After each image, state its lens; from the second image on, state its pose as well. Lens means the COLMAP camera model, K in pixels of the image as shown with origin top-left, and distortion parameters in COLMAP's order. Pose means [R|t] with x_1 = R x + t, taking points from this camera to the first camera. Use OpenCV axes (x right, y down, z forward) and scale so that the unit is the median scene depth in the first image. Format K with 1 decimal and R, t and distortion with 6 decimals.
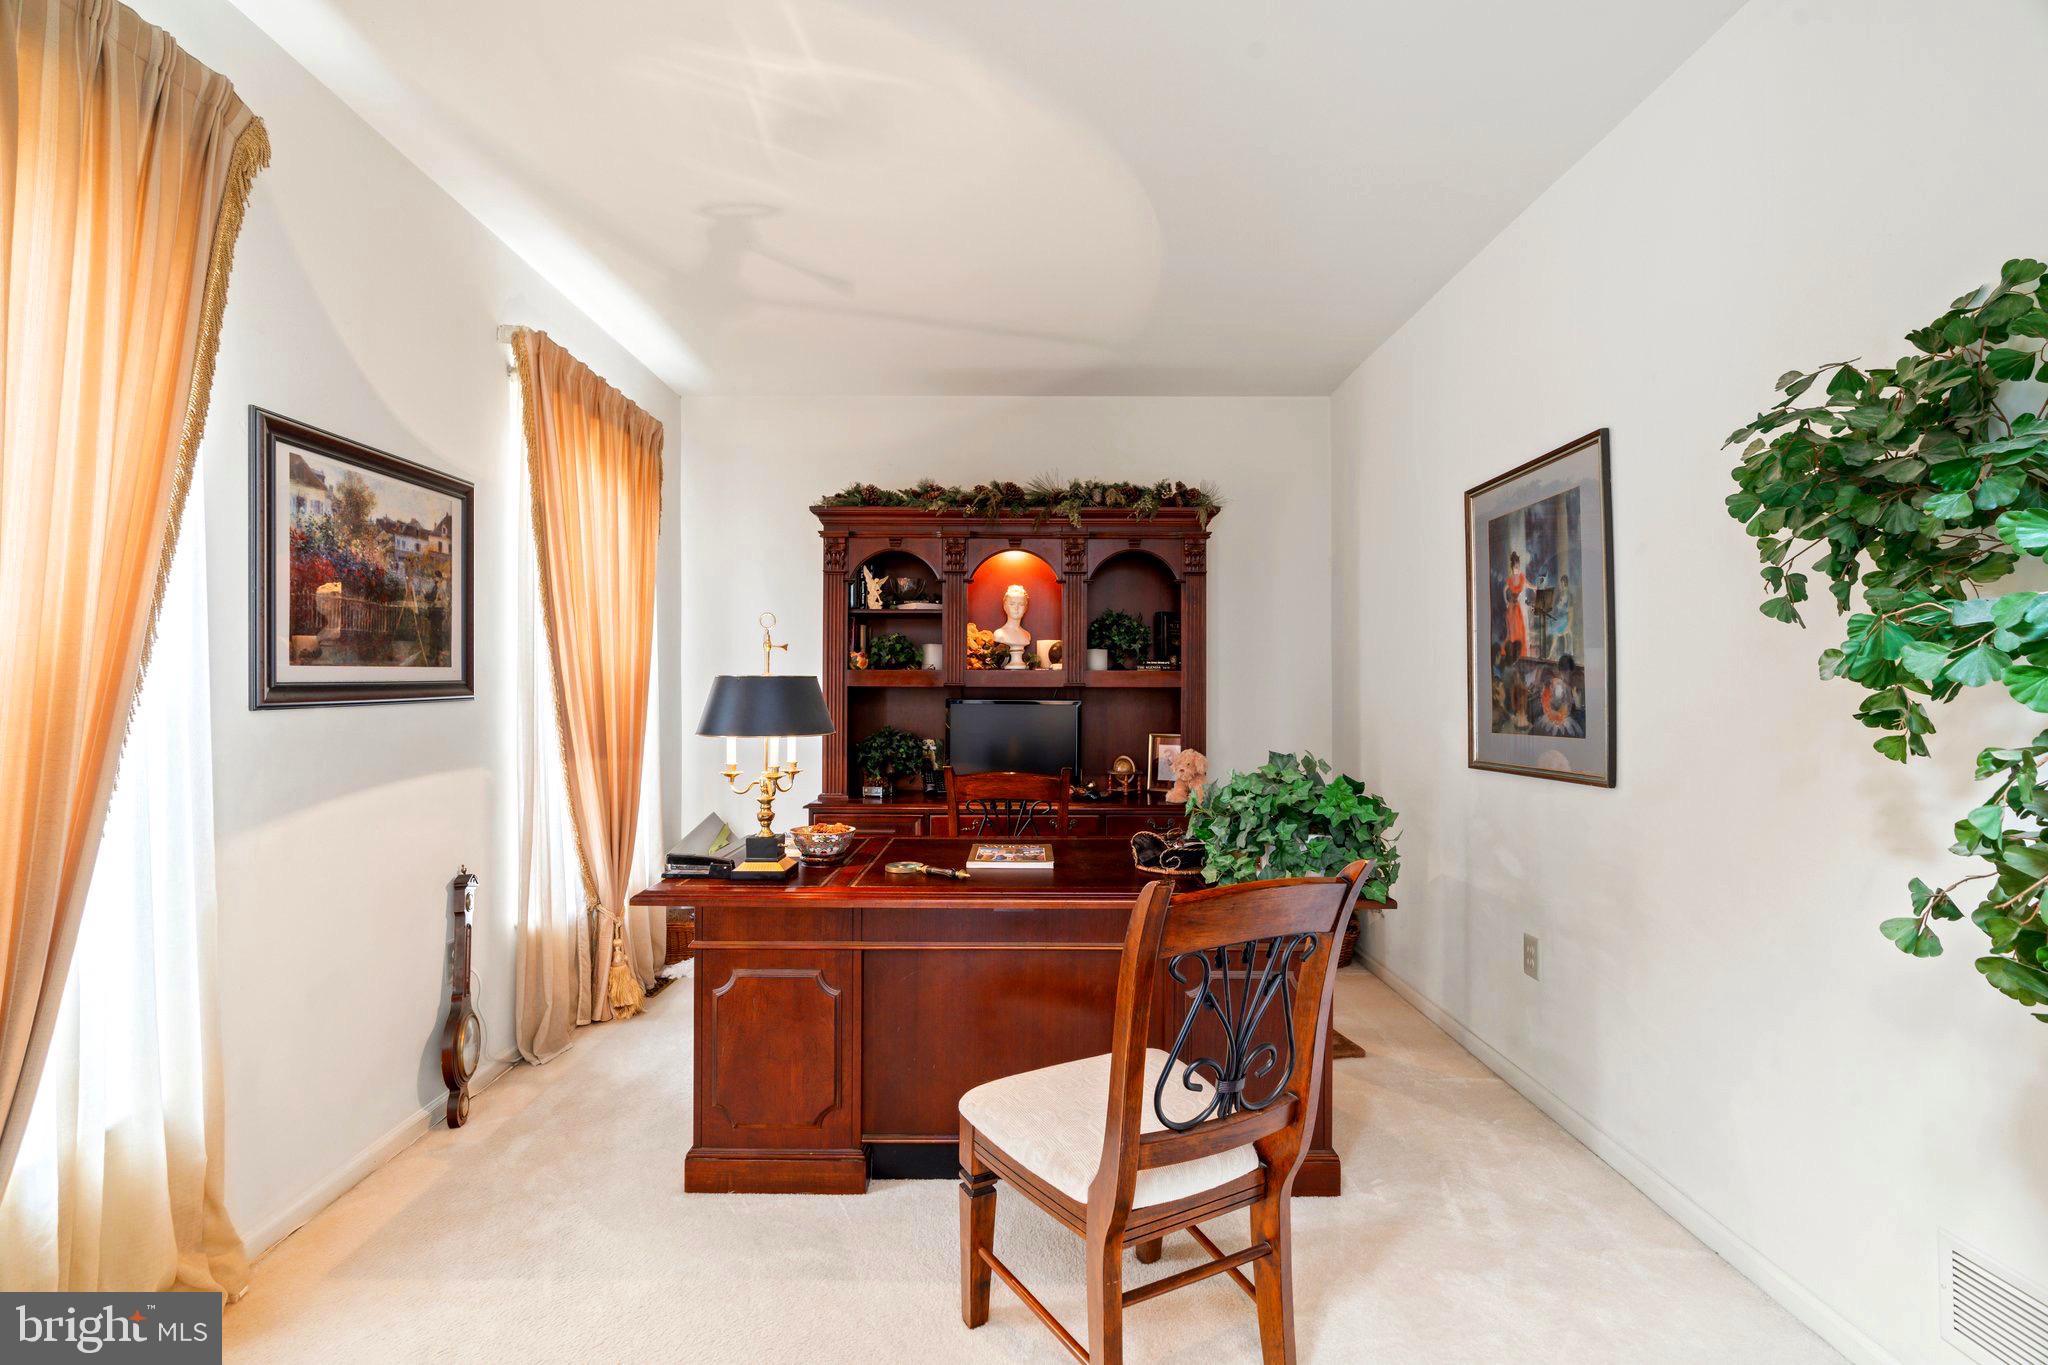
lens RADIAL K [[923.3, 0, 1014.1], [0, 923.3, 676.0], [0, 0, 1]] dist [-0.004561, 0.000348]
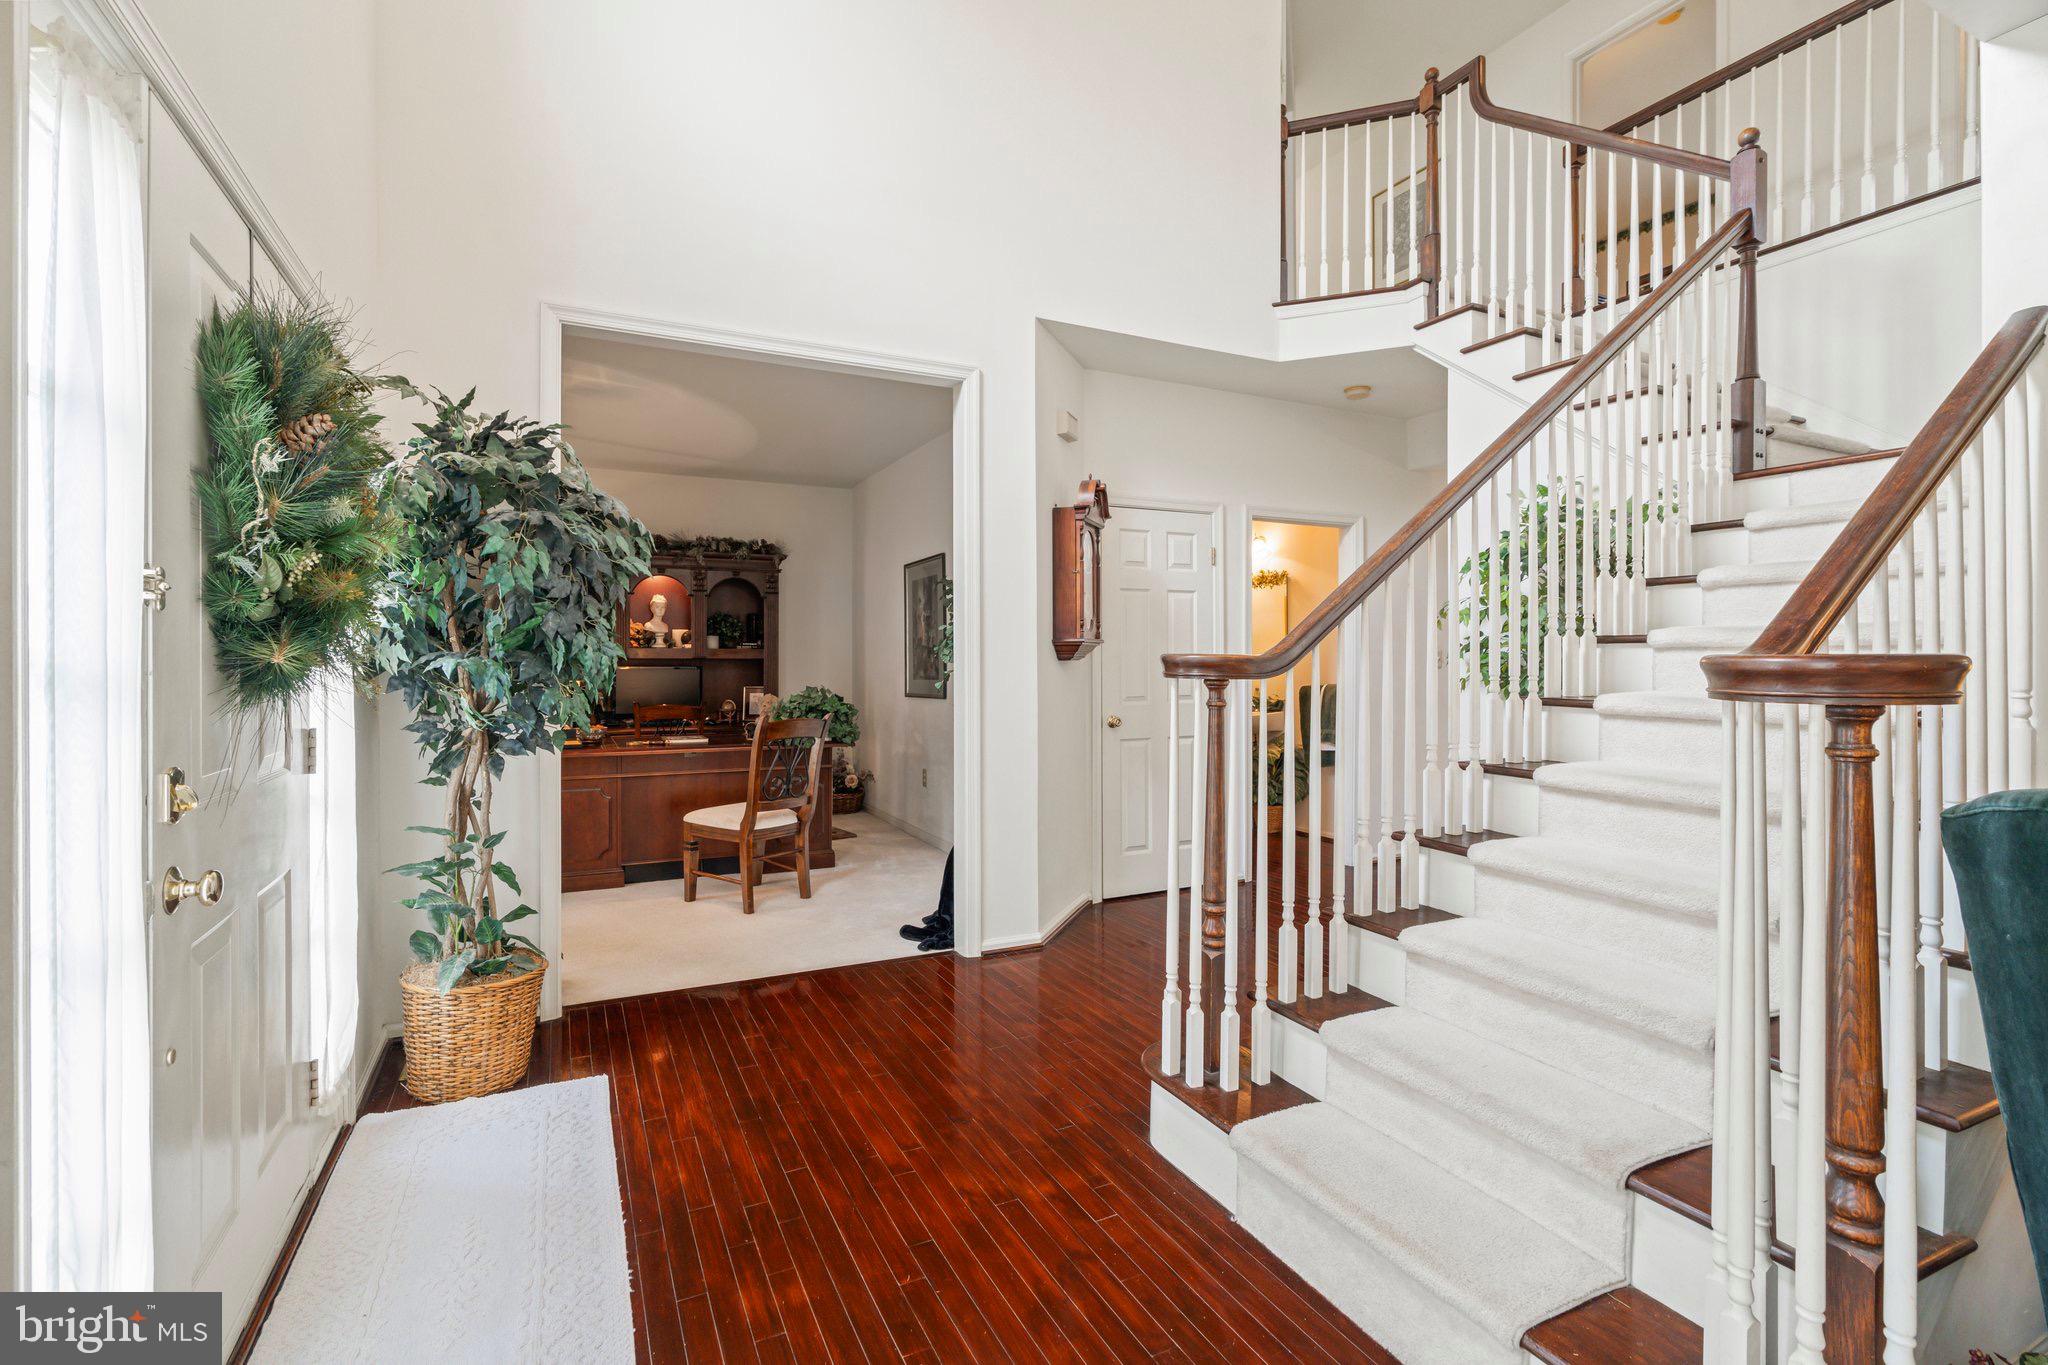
lens RADIAL K [[923.3, 0, 1014.1], [0, 923.3, 676.0], [0, 0, 1]] dist [-0.004561, 0.000348]
pose [[0.898604, -0.007188, 0.438702, -0.155769], [-0.005561, 0.999599, 0.027769, -0.006198], [-0.438726, -0.027392, 0.898203, -0.751692]]
